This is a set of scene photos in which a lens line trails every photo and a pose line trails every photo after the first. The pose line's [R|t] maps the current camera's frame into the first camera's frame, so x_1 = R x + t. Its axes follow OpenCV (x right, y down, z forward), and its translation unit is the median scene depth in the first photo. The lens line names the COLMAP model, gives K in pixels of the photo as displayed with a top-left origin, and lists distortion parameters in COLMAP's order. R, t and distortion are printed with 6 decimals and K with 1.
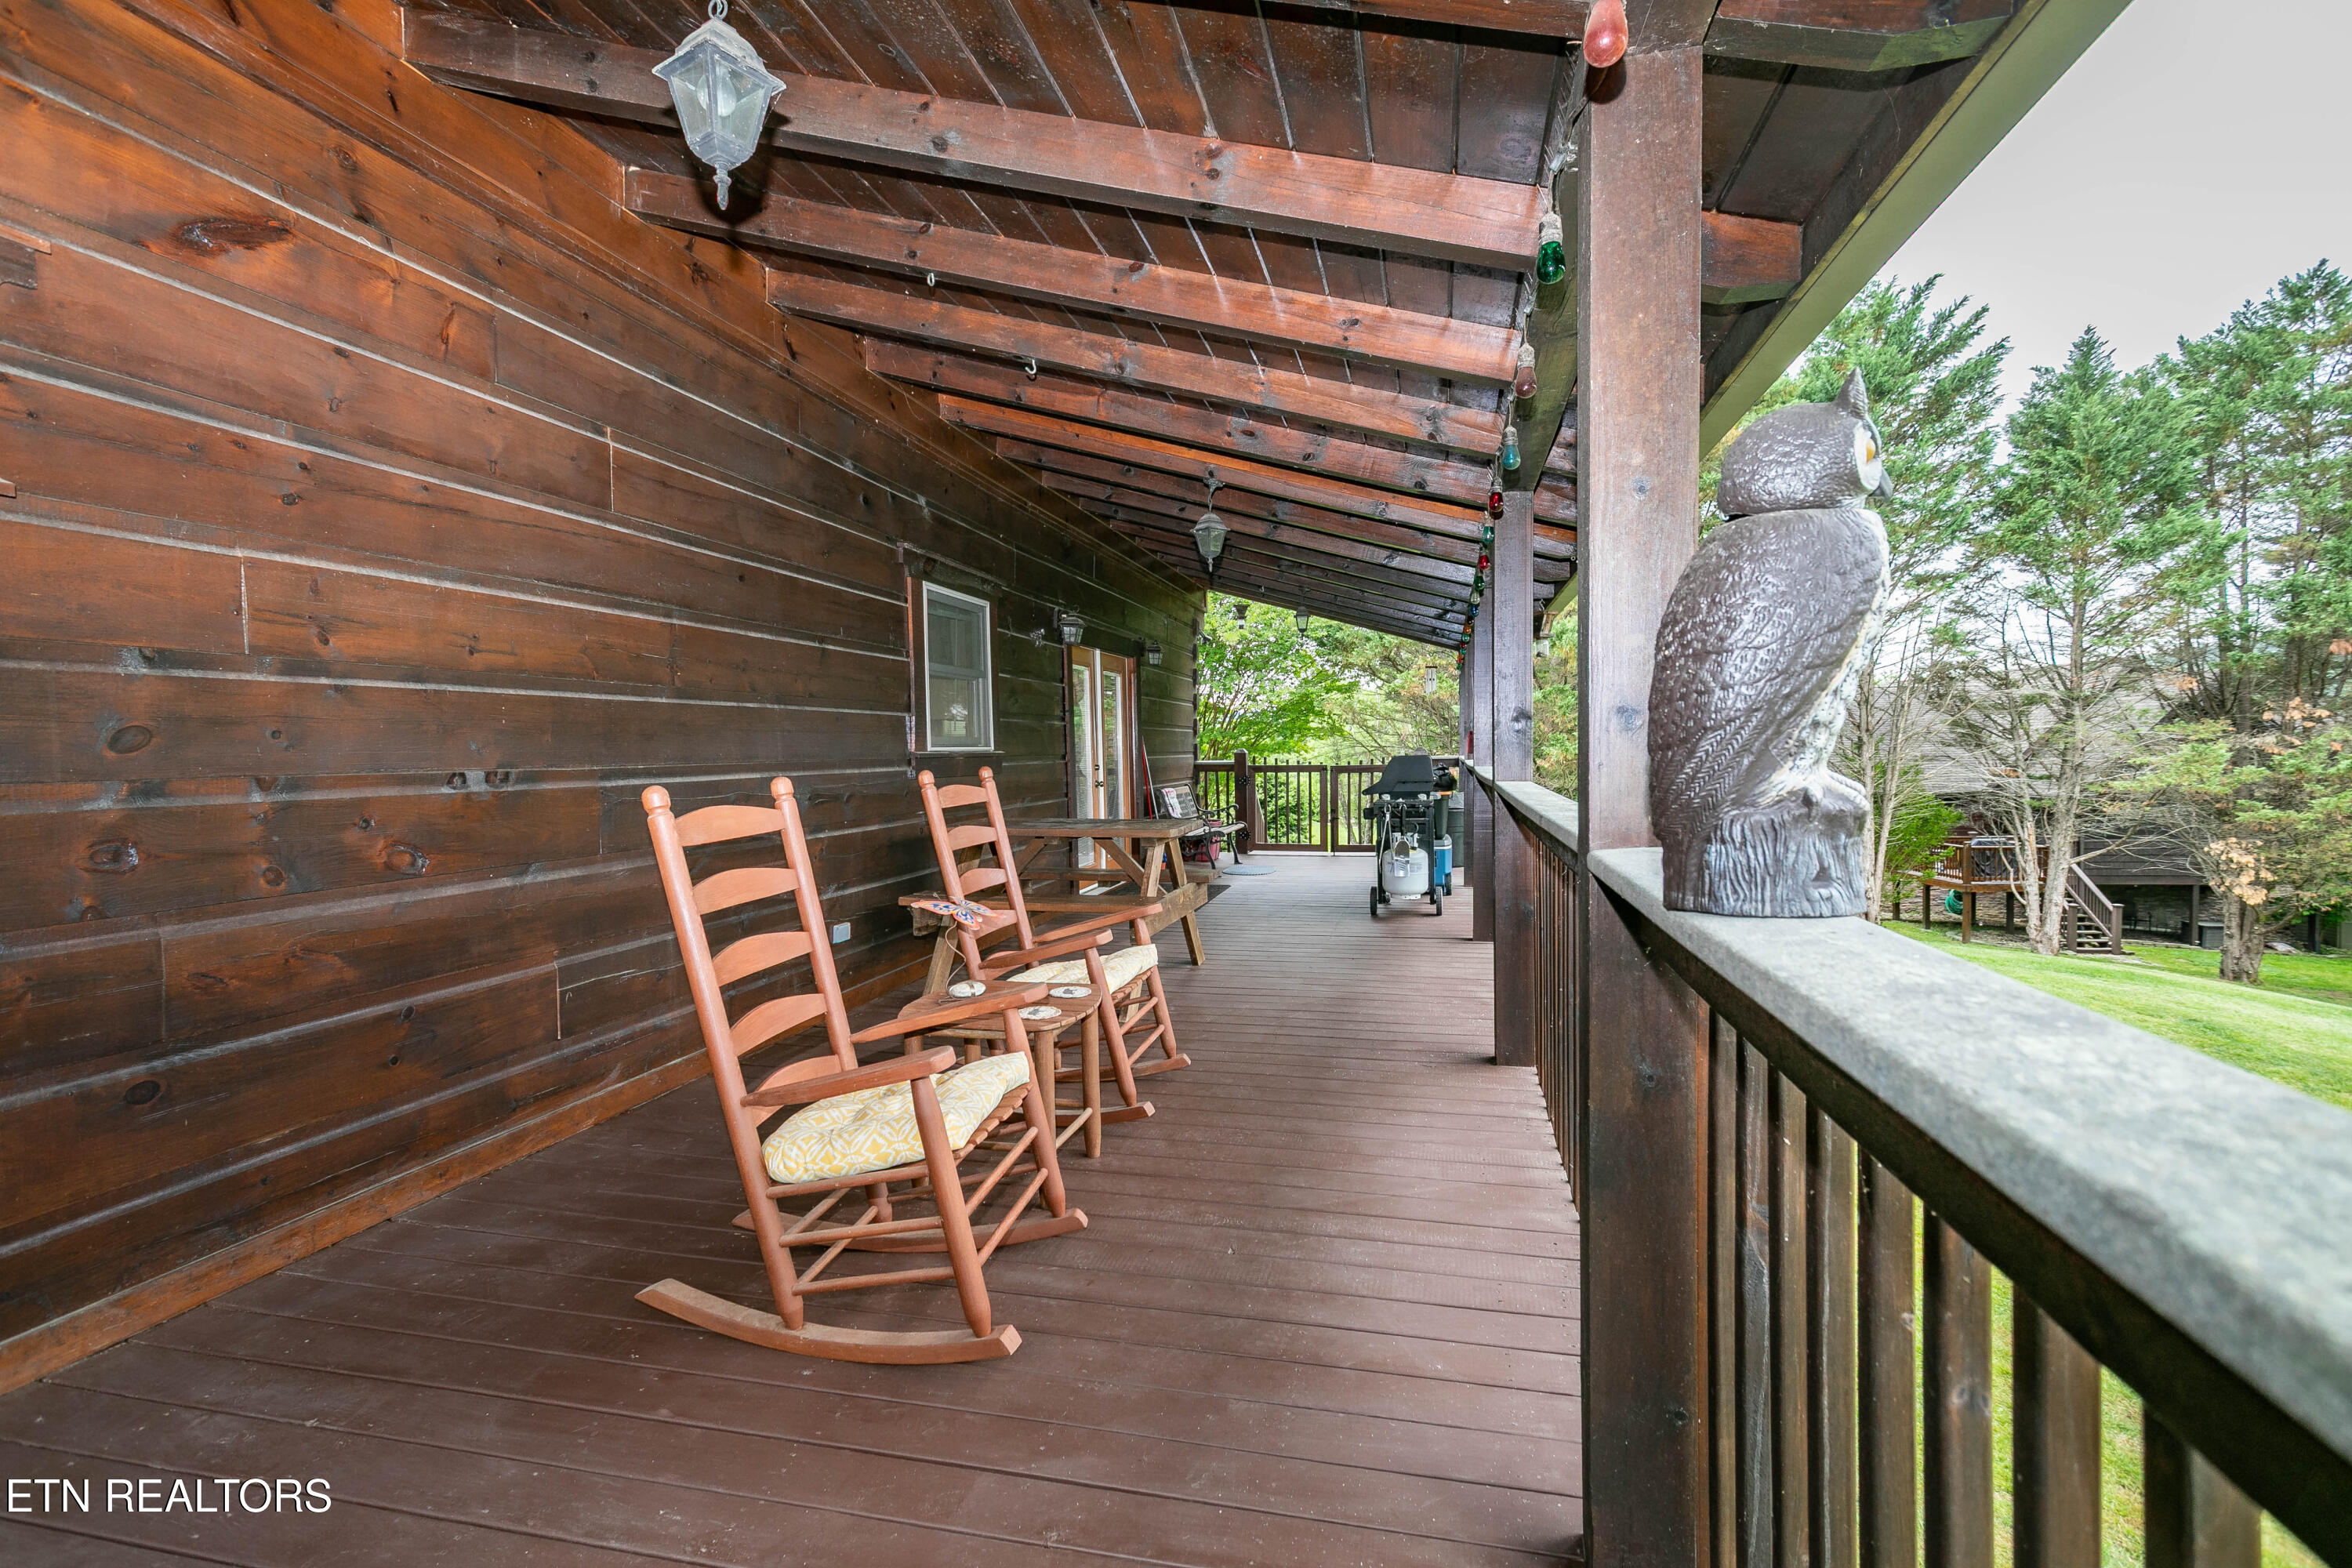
lens RADIAL K [[1112.7, 0, 1174.5], [0, 1112.7, 776.1], [0, 0, 1]] dist [0.000422, 0.002084]
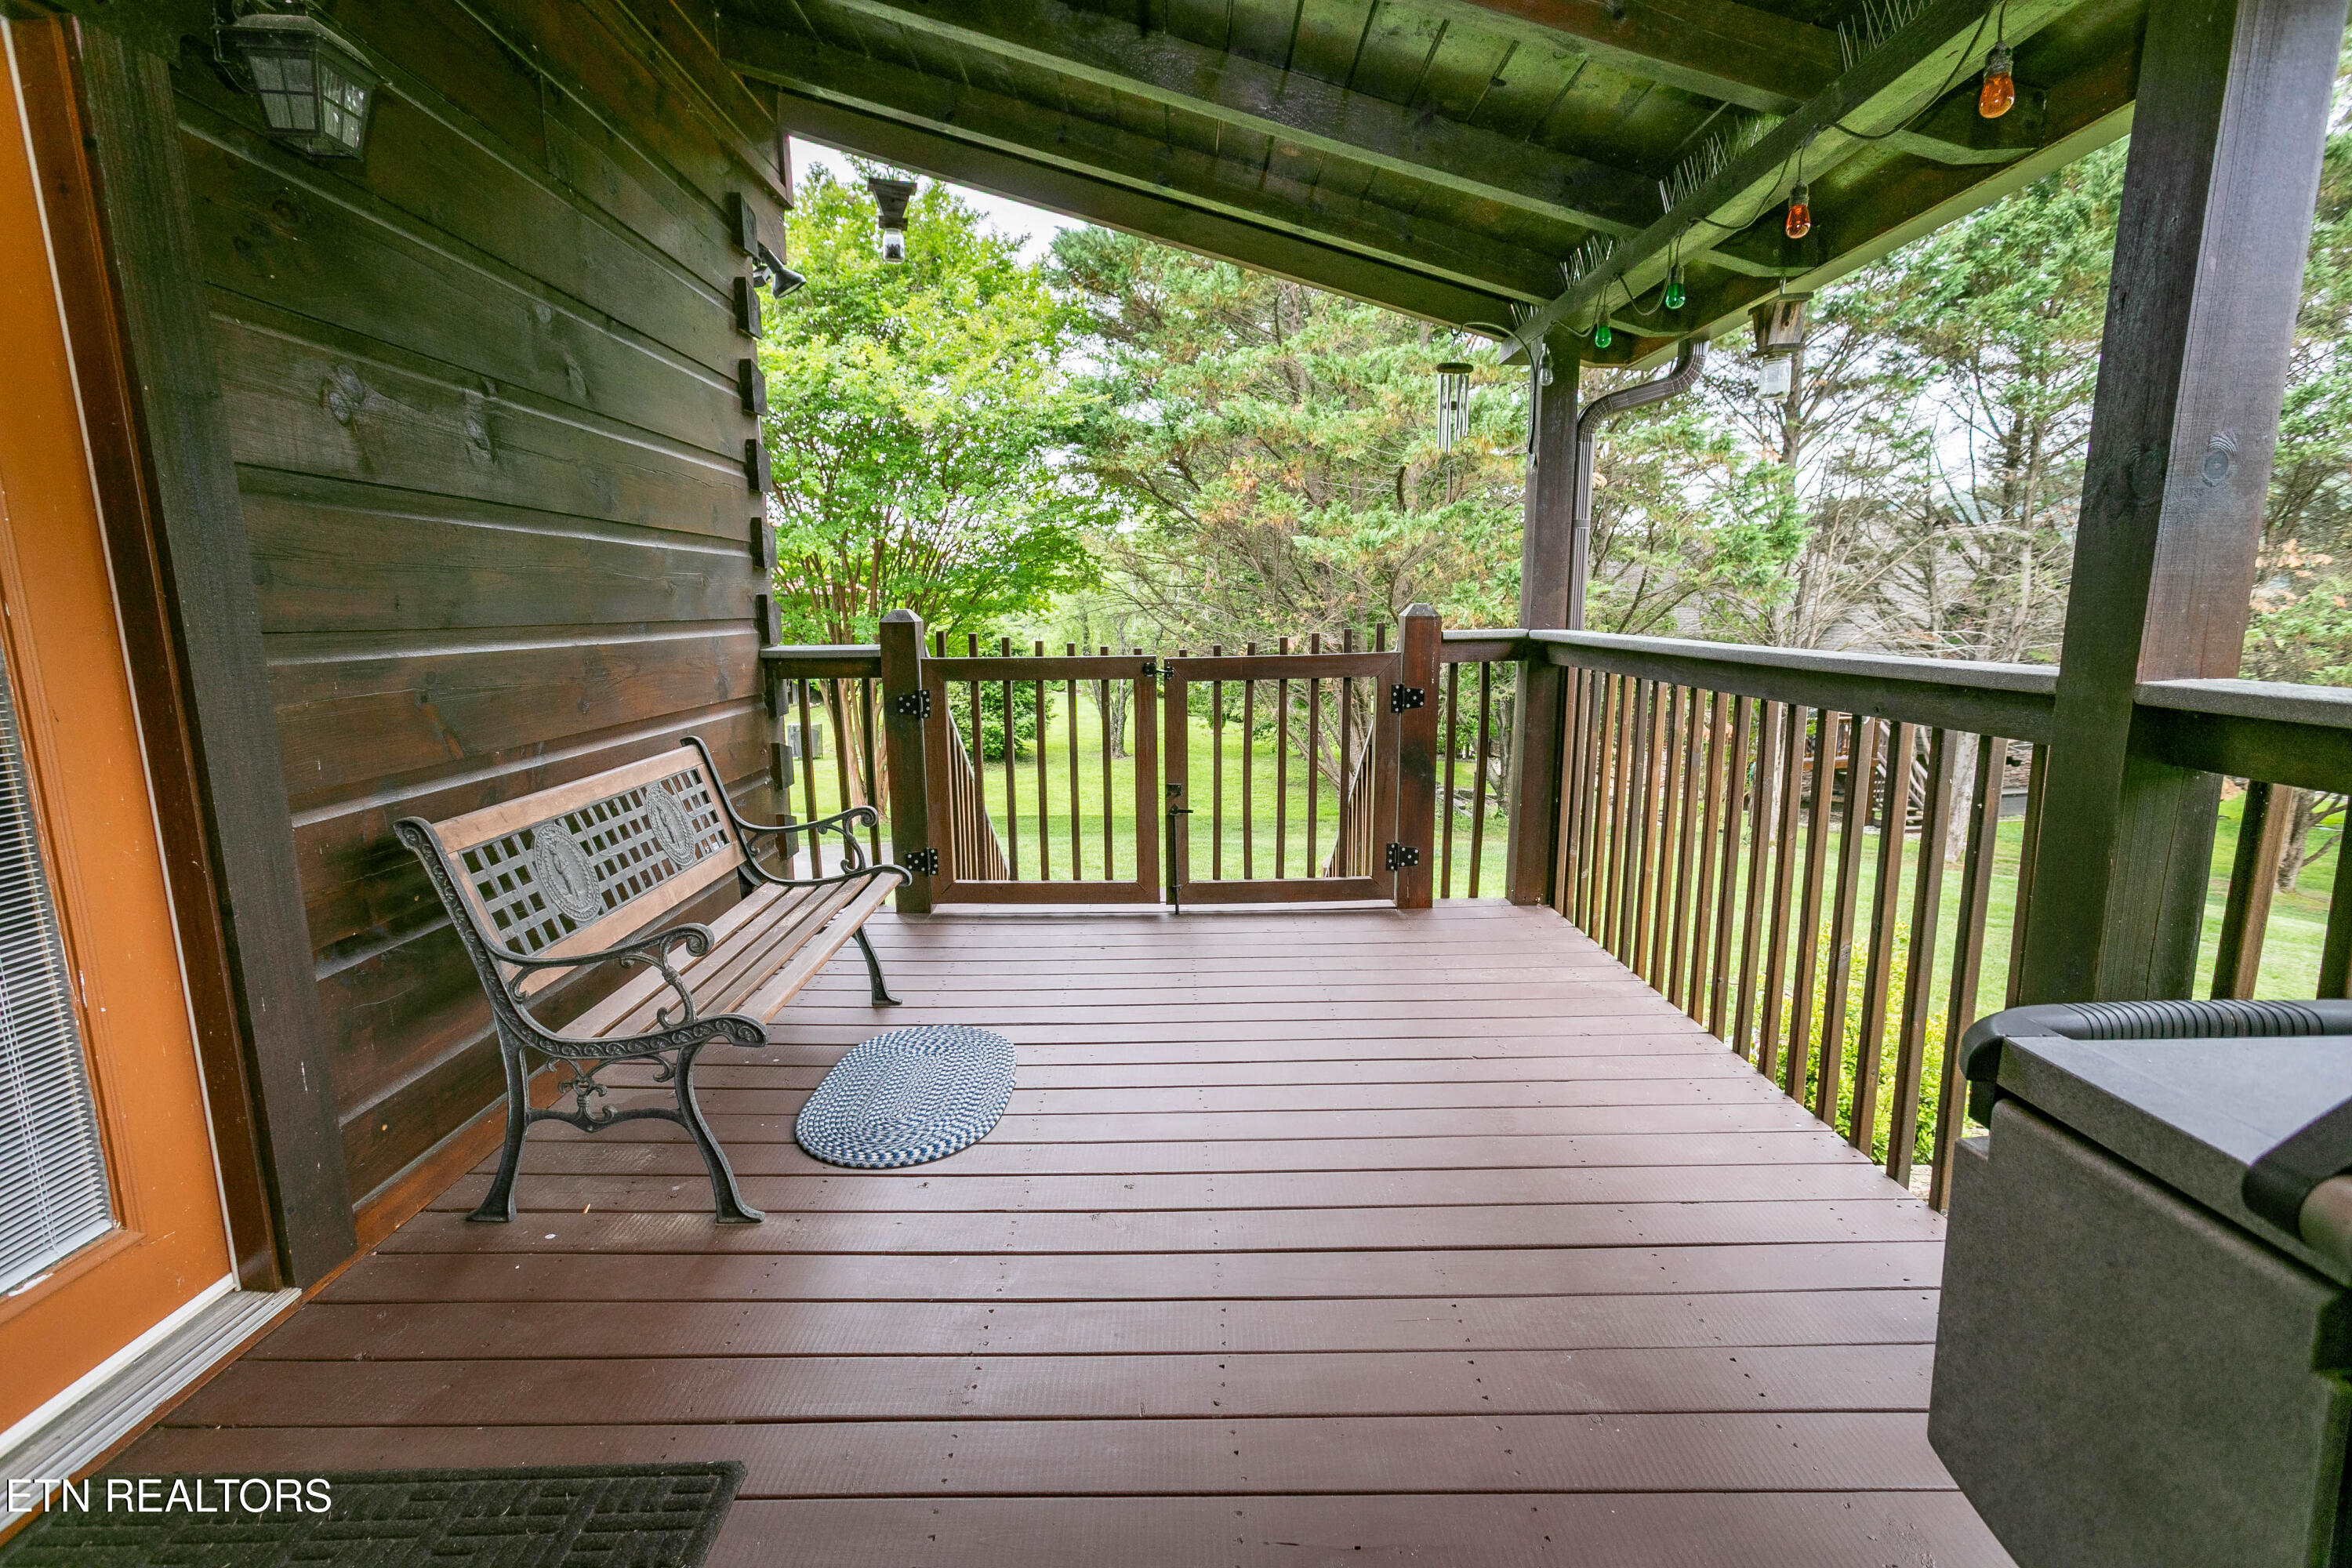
lens RADIAL K [[1112.7, 0, 1163.7], [0, 1112.7, 786.2], [0, 0, 1]] dist [0.000422, 0.002084]
pose [[0.973813, -0.037694, 0.224205, 0.059070], [0.006835, 0.990568, 0.136850, -0.016917], [-0.227249, -0.131733, 0.964886, 0.638851]]
